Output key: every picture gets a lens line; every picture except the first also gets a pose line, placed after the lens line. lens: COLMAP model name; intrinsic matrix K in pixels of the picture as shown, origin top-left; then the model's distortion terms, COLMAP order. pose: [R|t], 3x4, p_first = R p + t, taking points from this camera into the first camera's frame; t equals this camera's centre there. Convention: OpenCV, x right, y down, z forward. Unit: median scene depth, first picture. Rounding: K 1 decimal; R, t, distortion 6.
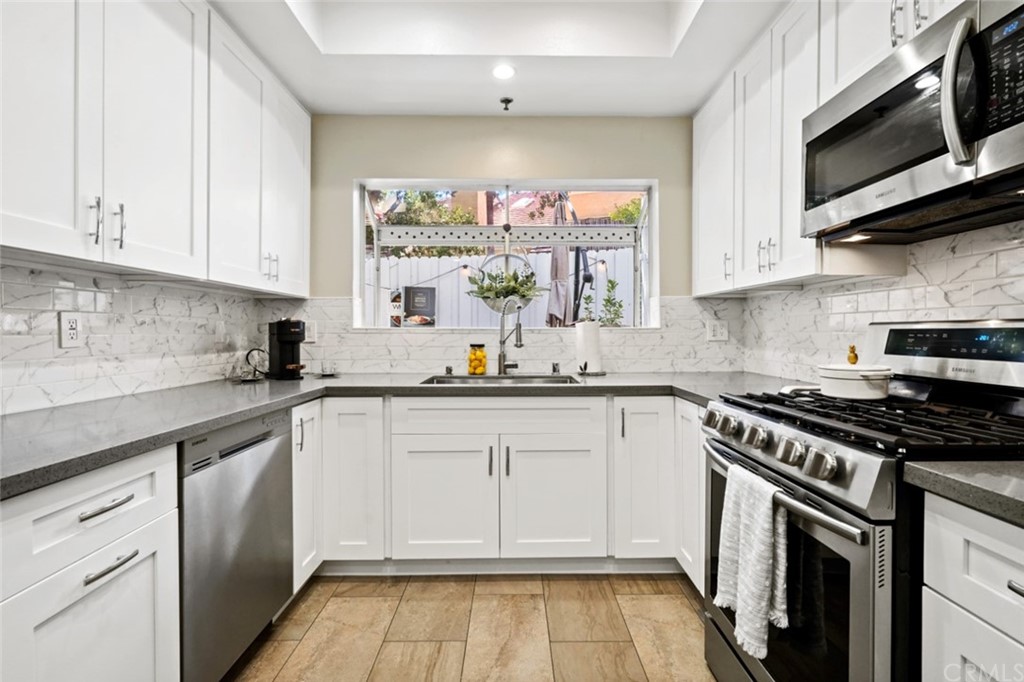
lens RADIAL K [[469.3, 0, 513.0], [0, 469.3, 337.5], [0, 0, 1]] dist [-0.002525, -0.000196]
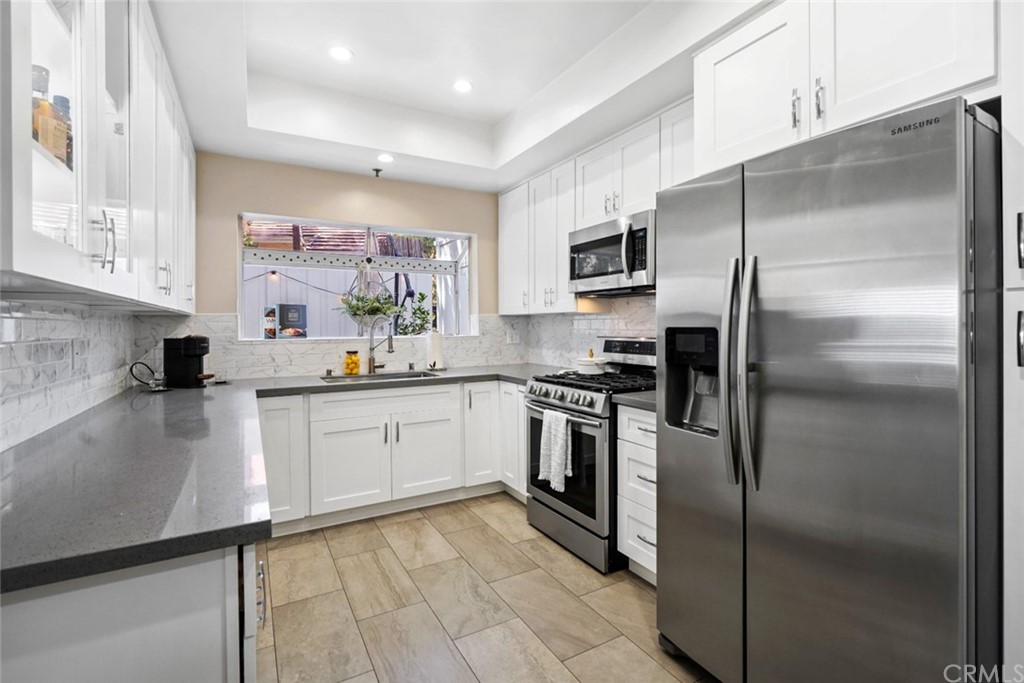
lens RADIAL K [[469.3, 0, 513.0], [0, 469.3, 338.0], [0, 0, 1]] dist [-0.002525, -0.000196]
pose [[0.879648, -0.018541, 0.475263, -0.381071], [0.013209, 0.999807, 0.014556, -0.044477], [-0.475441, -0.006526, 0.879723, -0.446112]]
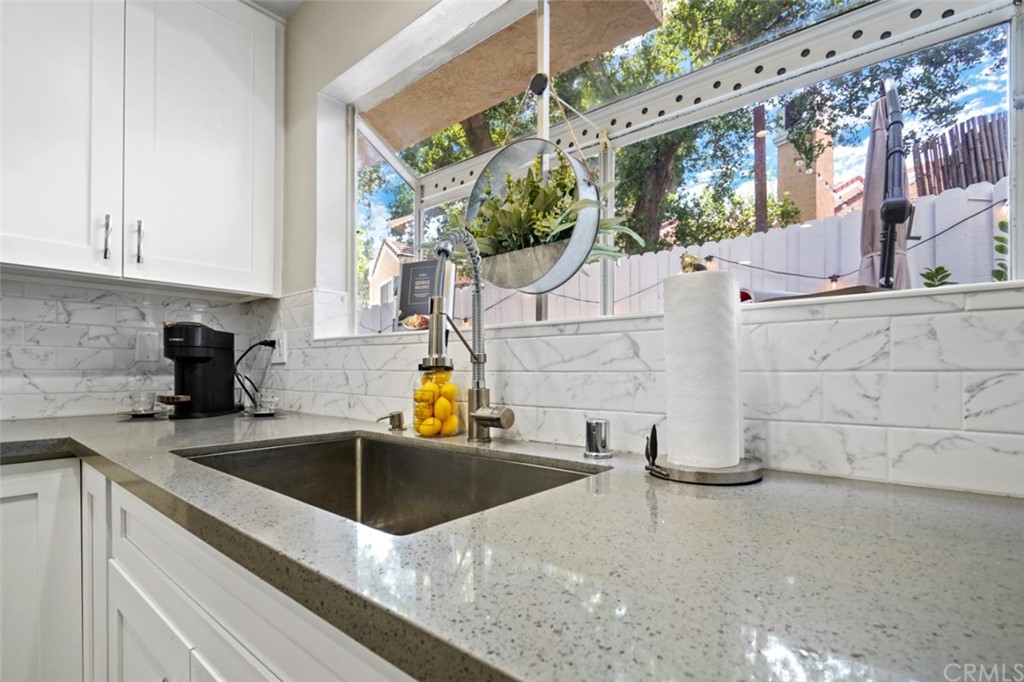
lens RADIAL K [[480.0, 0, 513.3], [0, 480.0, 370.1], [0, 0, 1]] dist [-0.000873, -0.000069]
pose [[0.757138, 0.002630, -0.653249, 0.335975], [-0.009311, 0.999934, -0.006766, 0.028024], [0.653188, 0.011205, 0.757113, 0.907003]]
